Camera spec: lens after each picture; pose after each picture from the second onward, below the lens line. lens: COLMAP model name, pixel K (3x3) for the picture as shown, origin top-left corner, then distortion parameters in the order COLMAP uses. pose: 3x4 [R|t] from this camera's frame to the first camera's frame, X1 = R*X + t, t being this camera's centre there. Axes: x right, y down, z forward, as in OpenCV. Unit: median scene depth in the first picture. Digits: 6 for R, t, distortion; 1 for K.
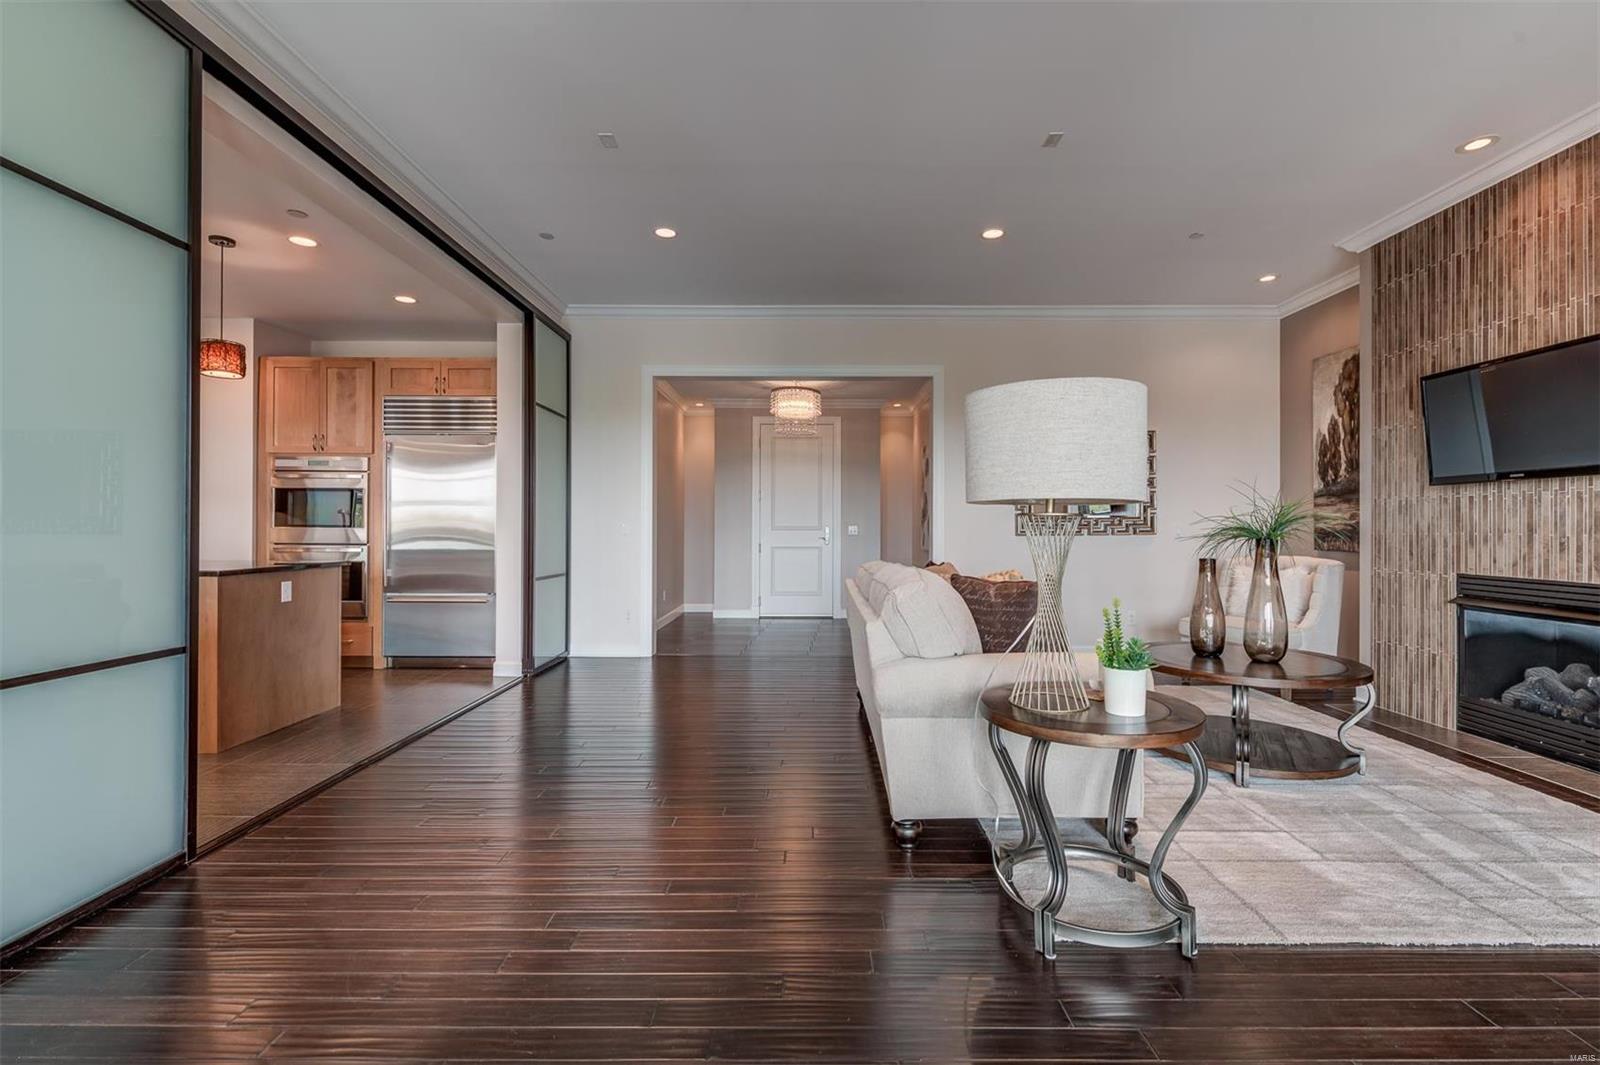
lens RADIAL K [[721.7, 0, 797.7], [0, 721.7, 526.9], [0, 0, 1]] dist [0.014179, -0.003037]
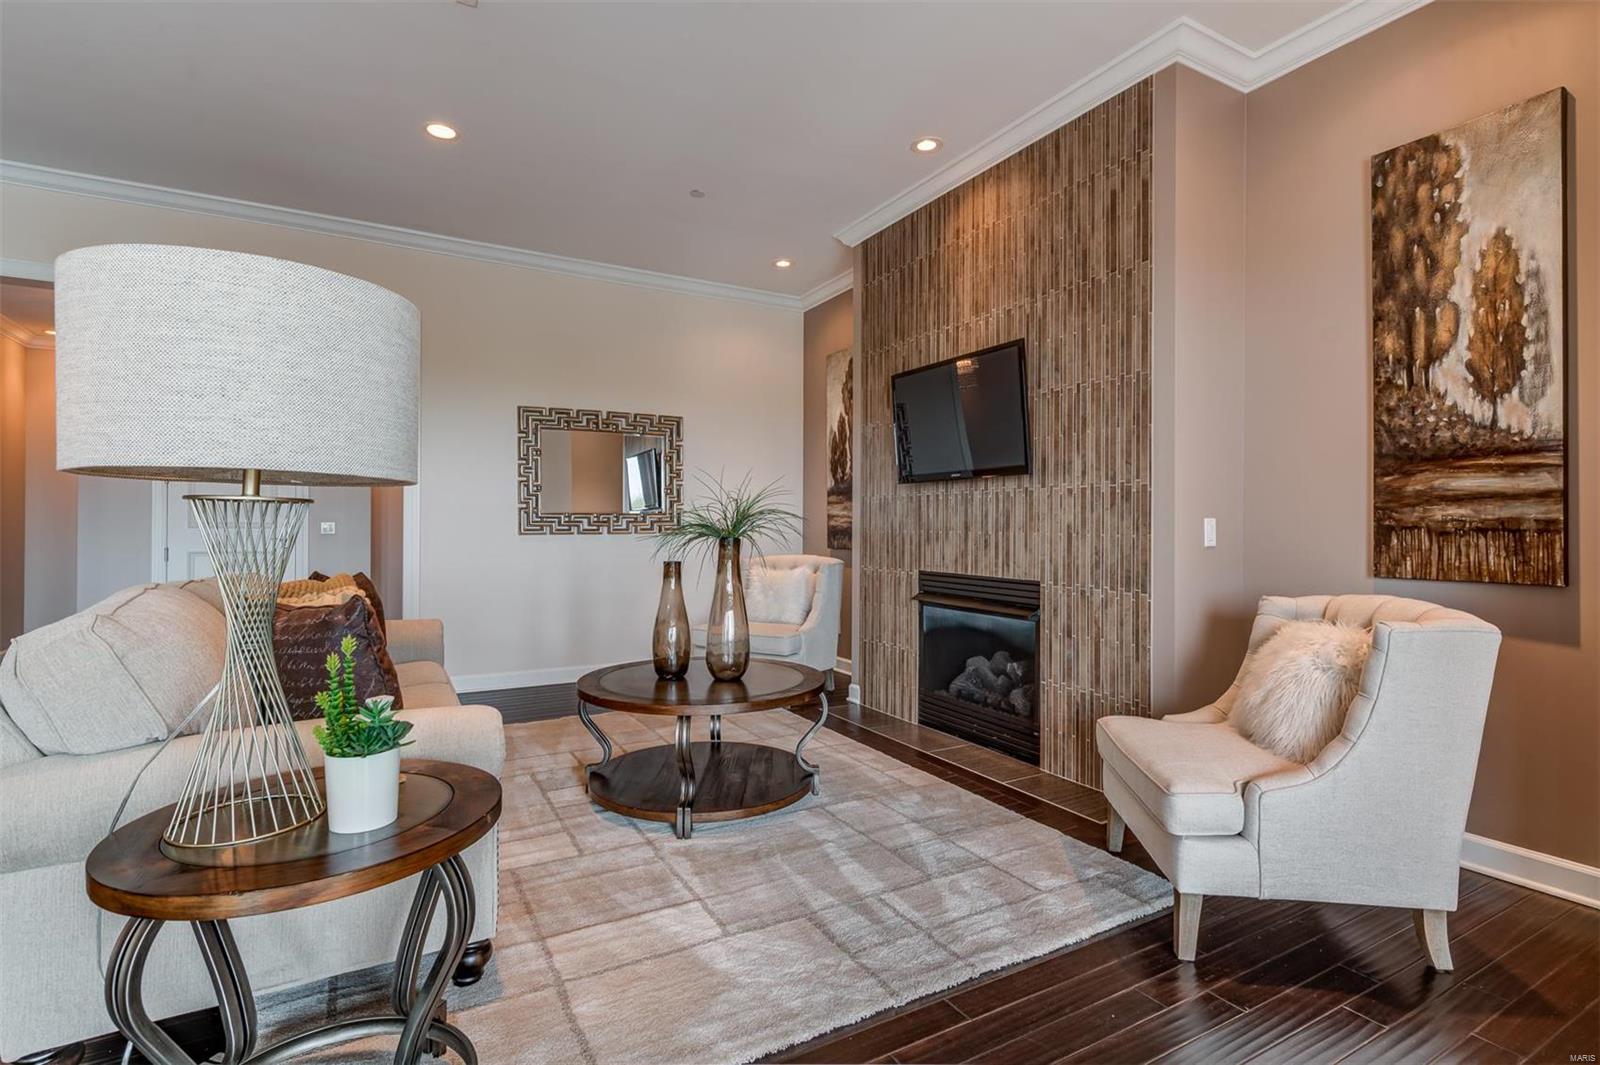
lens RADIAL K [[781.8, 0, 796.2], [0, 781.8, 528.5], [0, 0, 1]] dist [0.004147, -0.003159]
pose [[0.875904, 0.001652, 0.482482, 0.221812], [-0.004193, 0.999982, 0.004187, 0.000949], [-0.482467, -0.005691, 0.875896, 0.120722]]
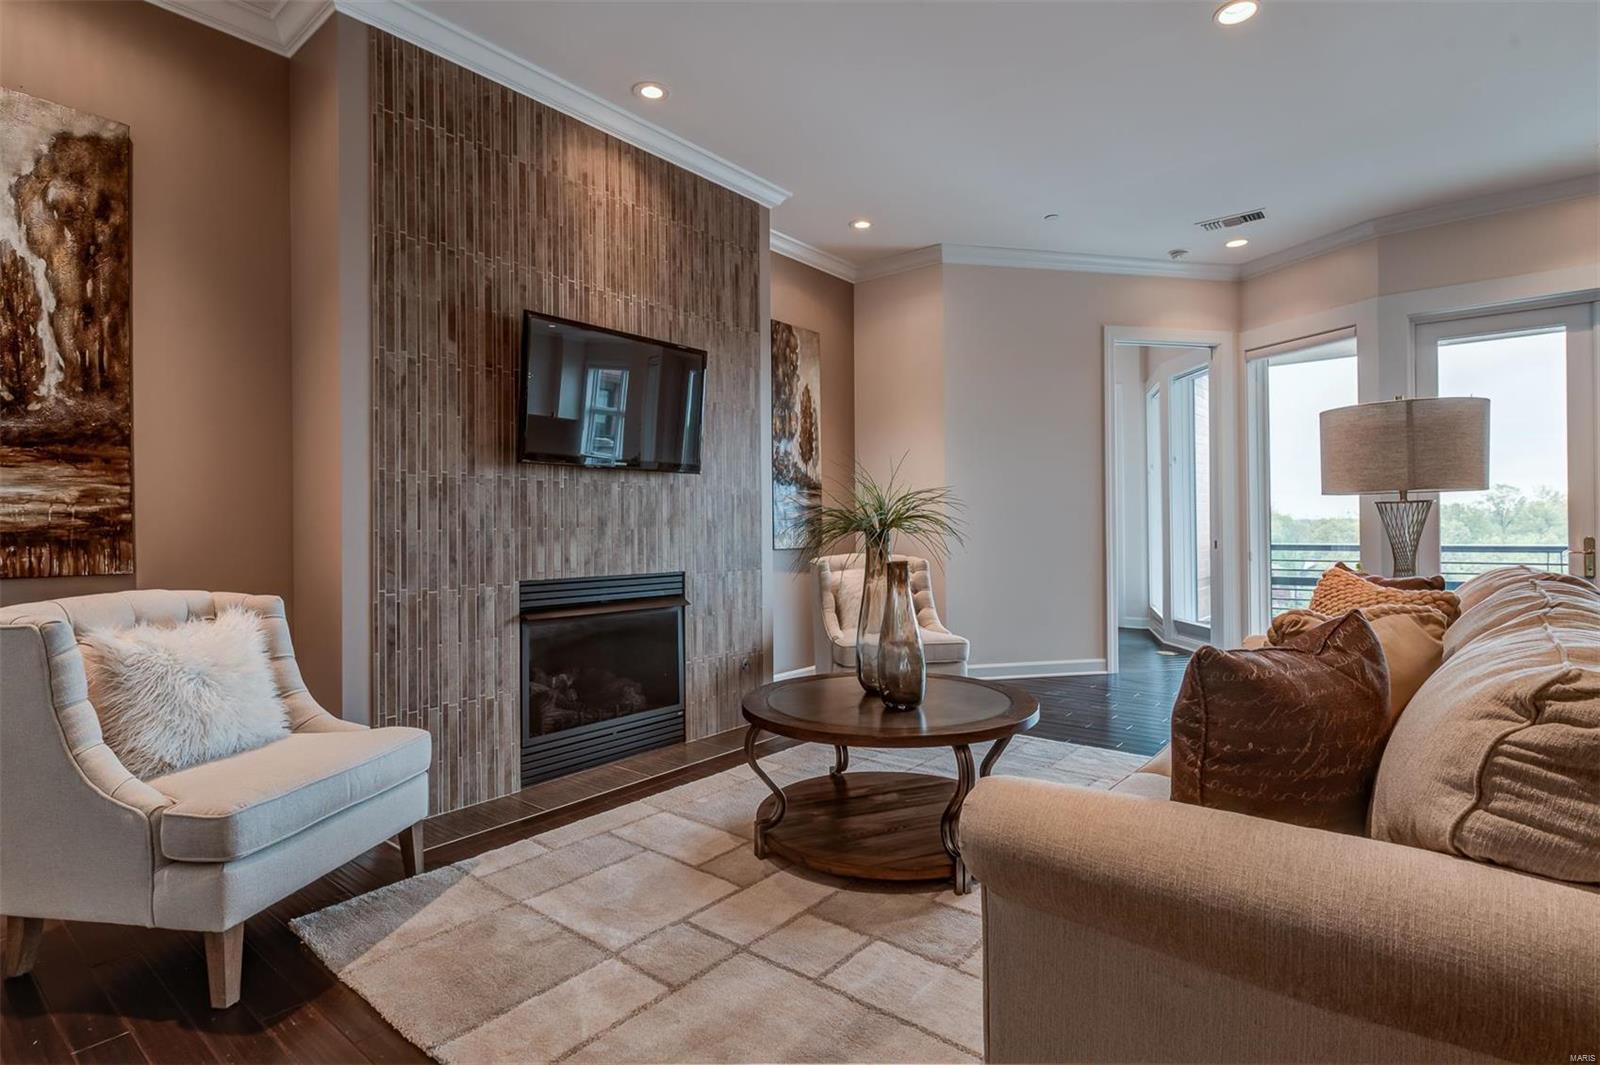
lens RADIAL K [[781.8, 0, 830.7], [0, 781.8, 523.5], [0, 0, 1]] dist [0.004147, -0.003159]
pose [[-0.785916, 0.008044, 0.618281, 0.147619], [0.006163, 0.999968, -0.005177, 0.009916], [-0.618302, -0.000258, -0.785940, 1.418330]]
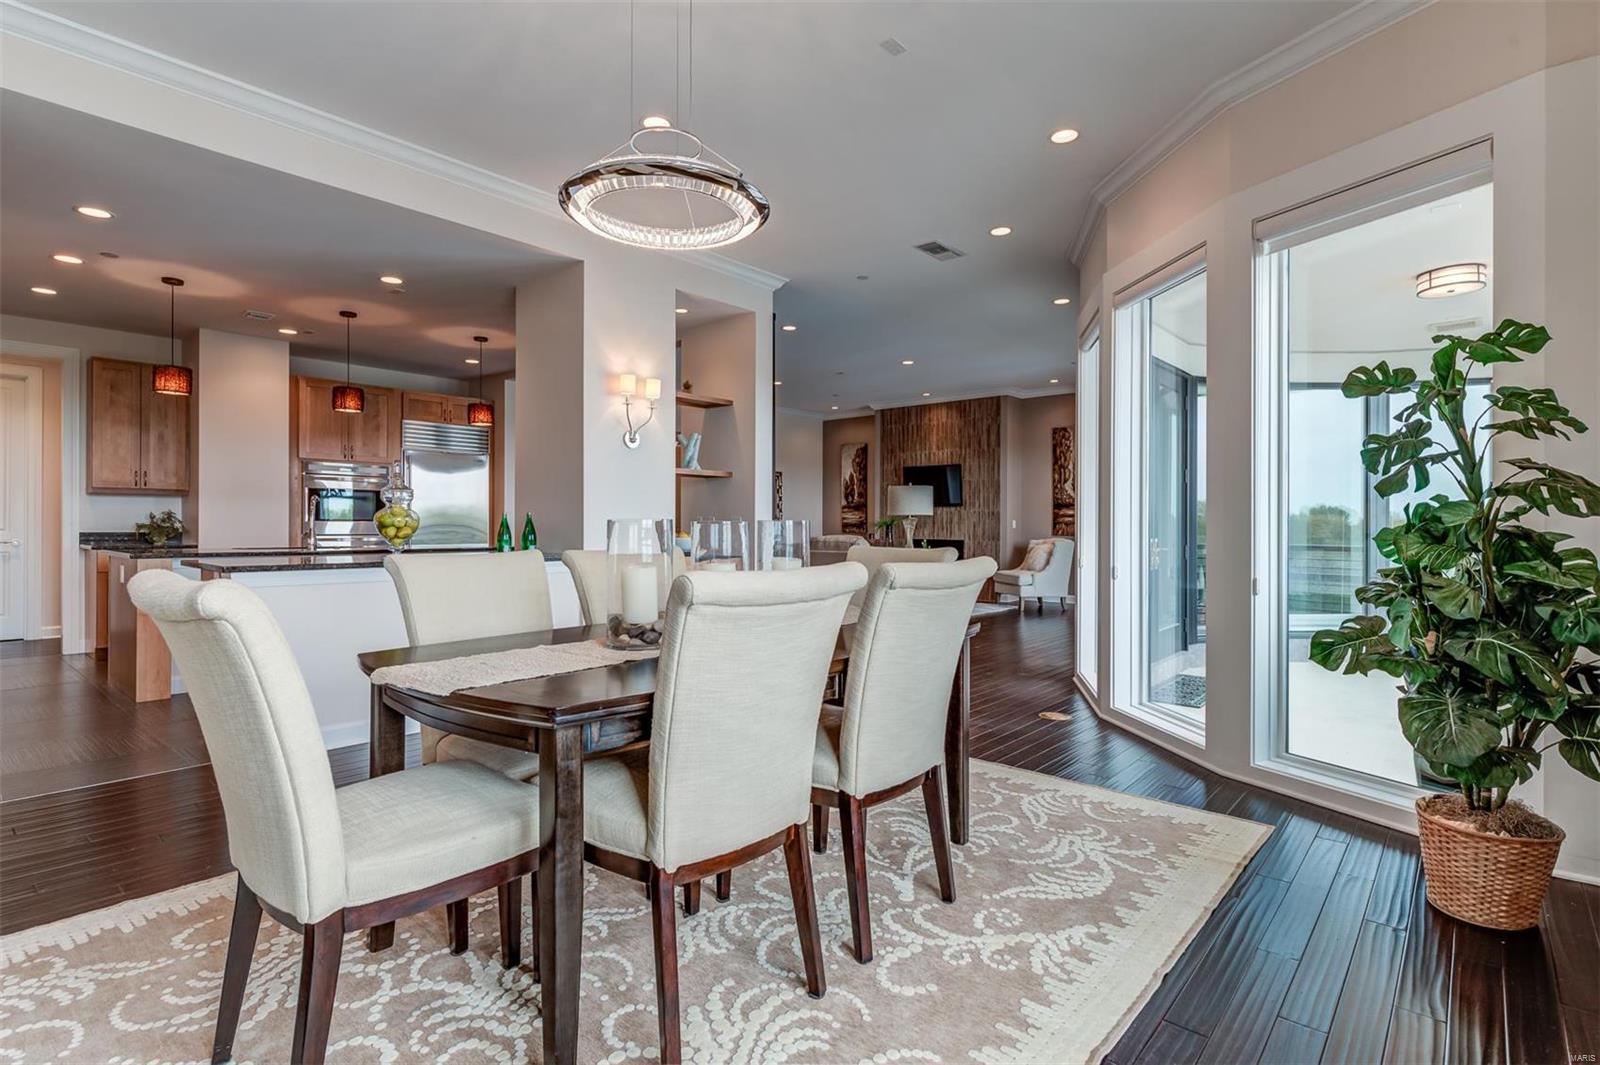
lens RADIAL K [[781.8, 0, 809.1], [0, 781.8, 529.3], [0, 0, 1]] dist [0.004147, -0.003159]
pose [[0.642364, -0.007330, 0.766364, -1.613781], [-0.003953, 0.999909, 0.012878, -0.008928], [-0.766389, -0.011302, 0.642277, -0.611543]]
